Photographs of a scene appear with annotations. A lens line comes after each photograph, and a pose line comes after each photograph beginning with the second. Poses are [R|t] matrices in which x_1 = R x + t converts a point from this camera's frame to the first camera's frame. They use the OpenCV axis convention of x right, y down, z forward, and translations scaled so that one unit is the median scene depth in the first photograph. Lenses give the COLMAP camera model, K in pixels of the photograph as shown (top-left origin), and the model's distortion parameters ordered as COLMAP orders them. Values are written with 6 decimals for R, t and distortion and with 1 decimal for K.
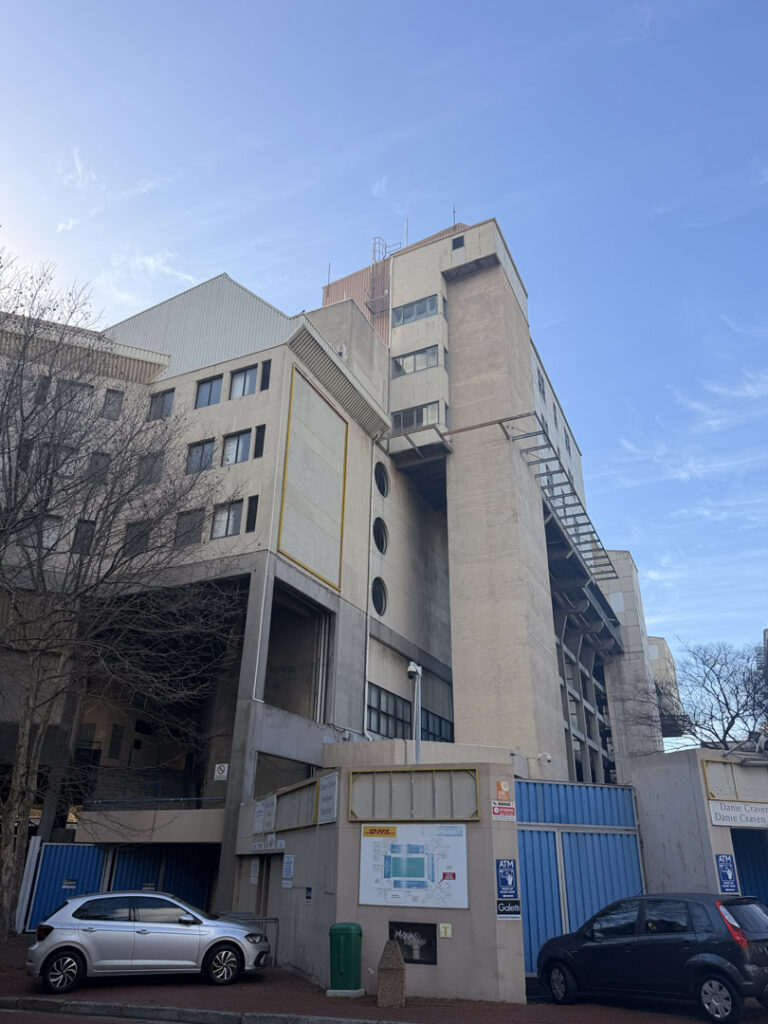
lens RADIAL K [[717.3, 0, 384.0], [0, 717.3, 512.0], [0, 0, 1]] dist [-0.001481, -0.077004]
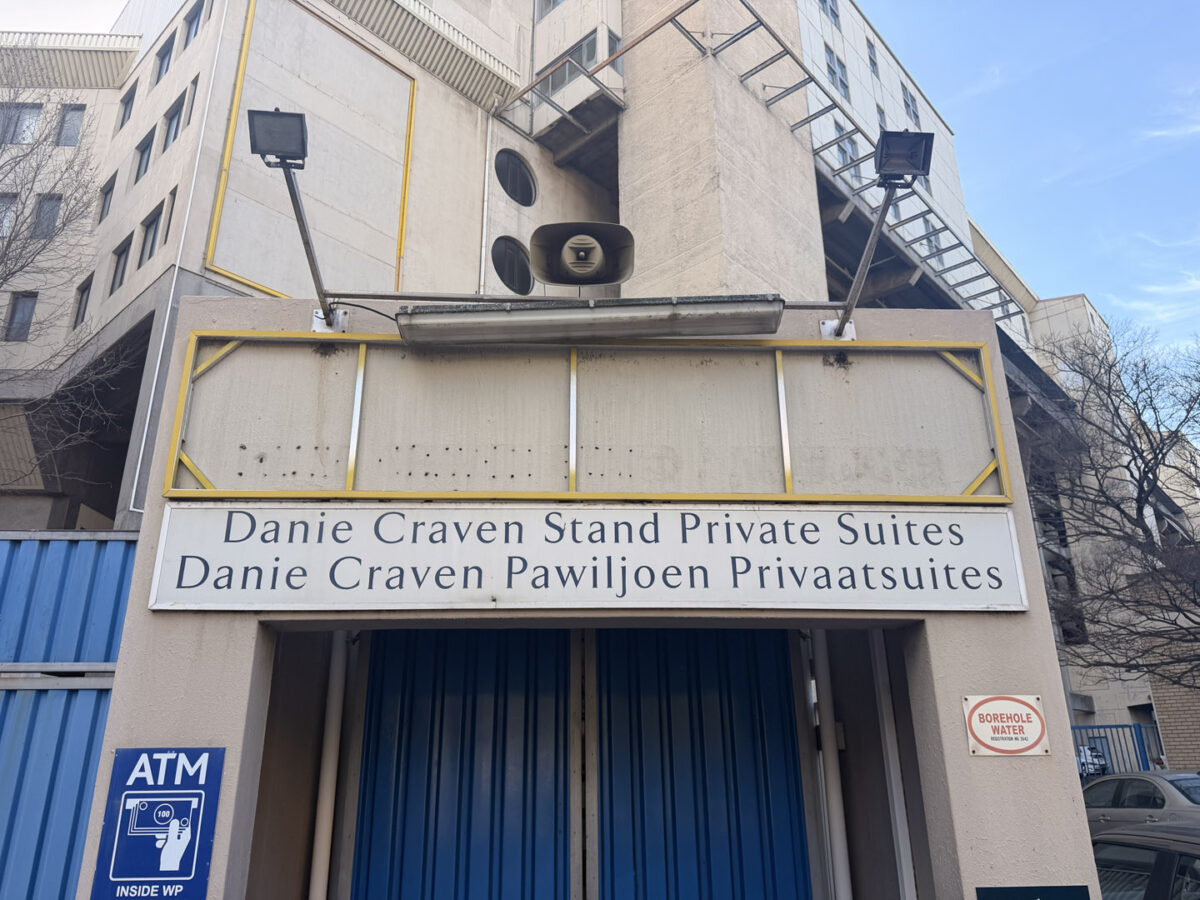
lens RADIAL K [[862.8, 0, 600.5], [0, 862.8, 465.5], [0, 0, 1]] dist [0.001619, -0.000296]
pose [[0.956230, -0.122648, -0.265674, 0.525468], [0.152056, 0.983983, 0.093035, 0.315587], [0.250008, -0.129360, 0.959564, 0.630643]]
